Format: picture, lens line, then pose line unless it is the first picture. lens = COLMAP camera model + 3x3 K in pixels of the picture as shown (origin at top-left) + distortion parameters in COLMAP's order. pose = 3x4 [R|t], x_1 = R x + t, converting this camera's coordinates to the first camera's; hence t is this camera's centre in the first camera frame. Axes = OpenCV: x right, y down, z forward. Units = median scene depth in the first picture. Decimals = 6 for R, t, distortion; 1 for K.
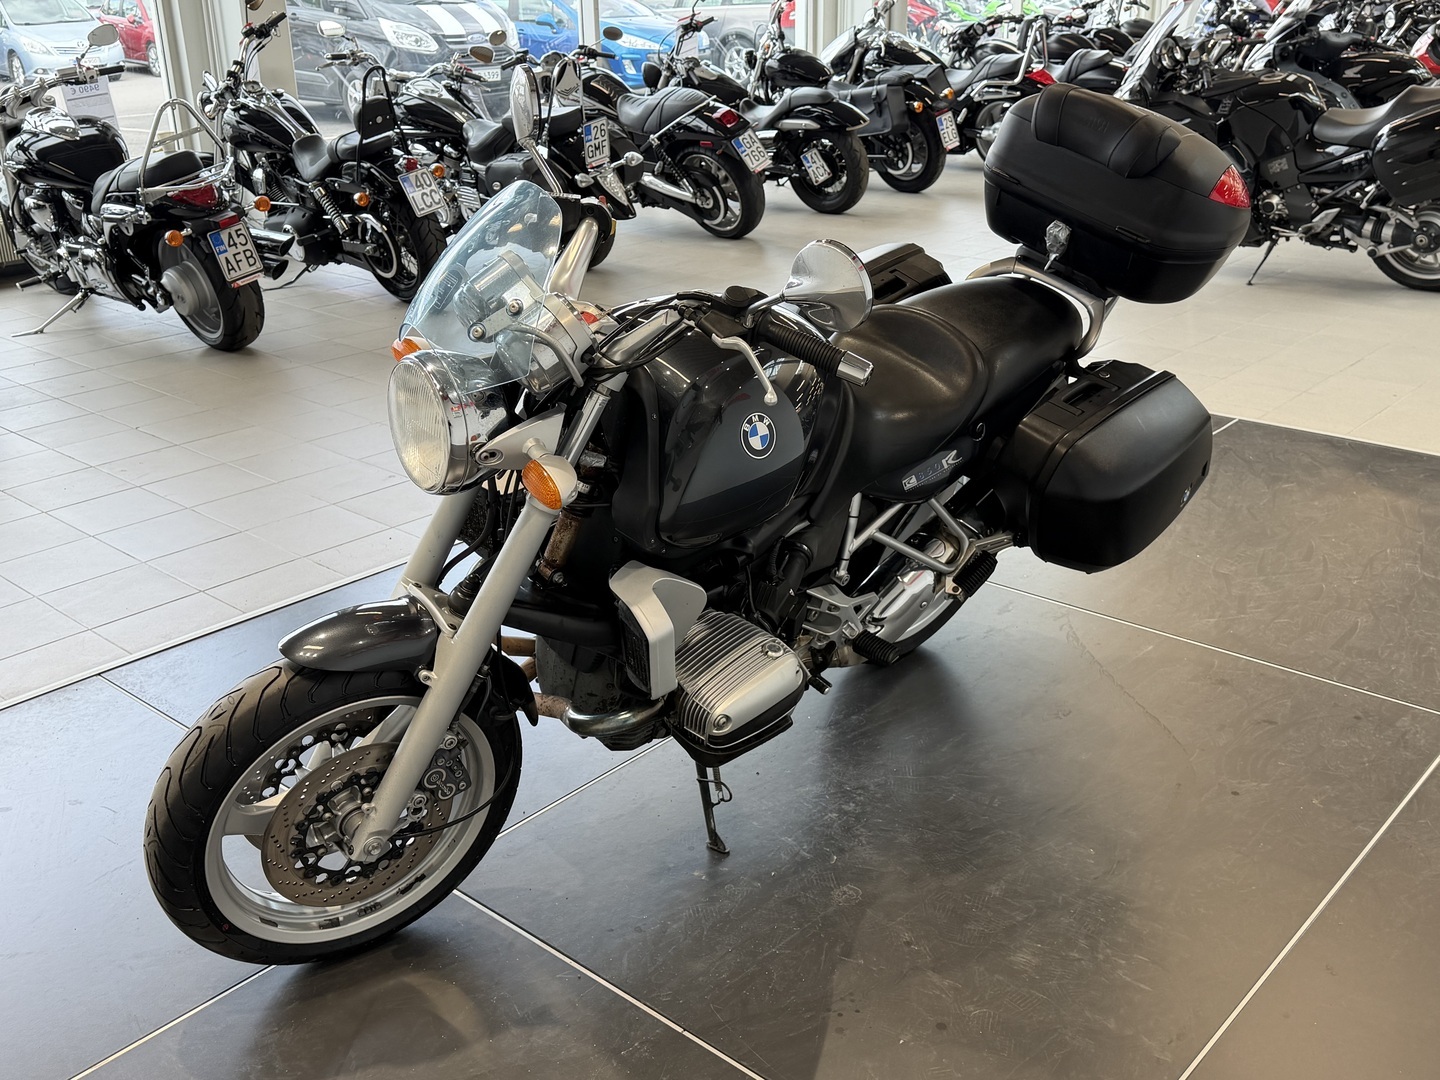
lens RADIAL K [[1443.9, 0, 720.0], [0, 1443.9, 540.0], [0, 0, 1]] dist [0.166289, -0.006205]
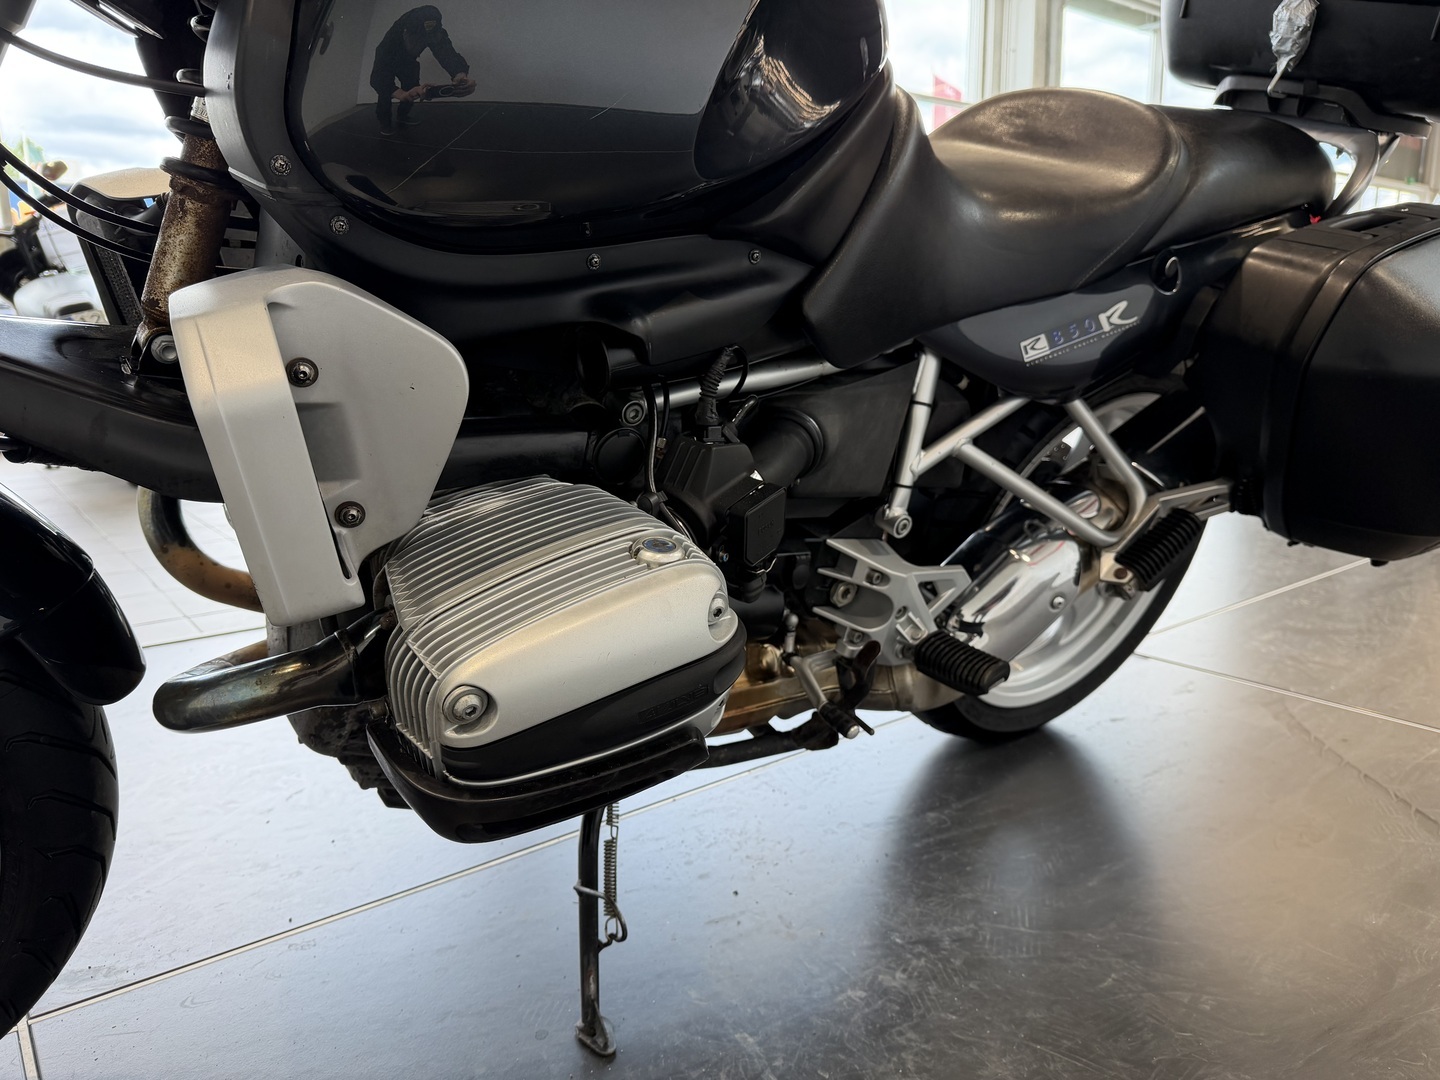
lens RADIAL K [[1031.4, 0, 719.4], [0, 1031.4, 545.8], [0, 0, 1]] dist [0.068517, -0.106344]
pose [[0.982249, 0.040619, -0.183132, 0.088580], [-0.072122, 0.983008, -0.168800, 0.101562], [0.173163, 0.179011, 0.968488, 0.613607]]
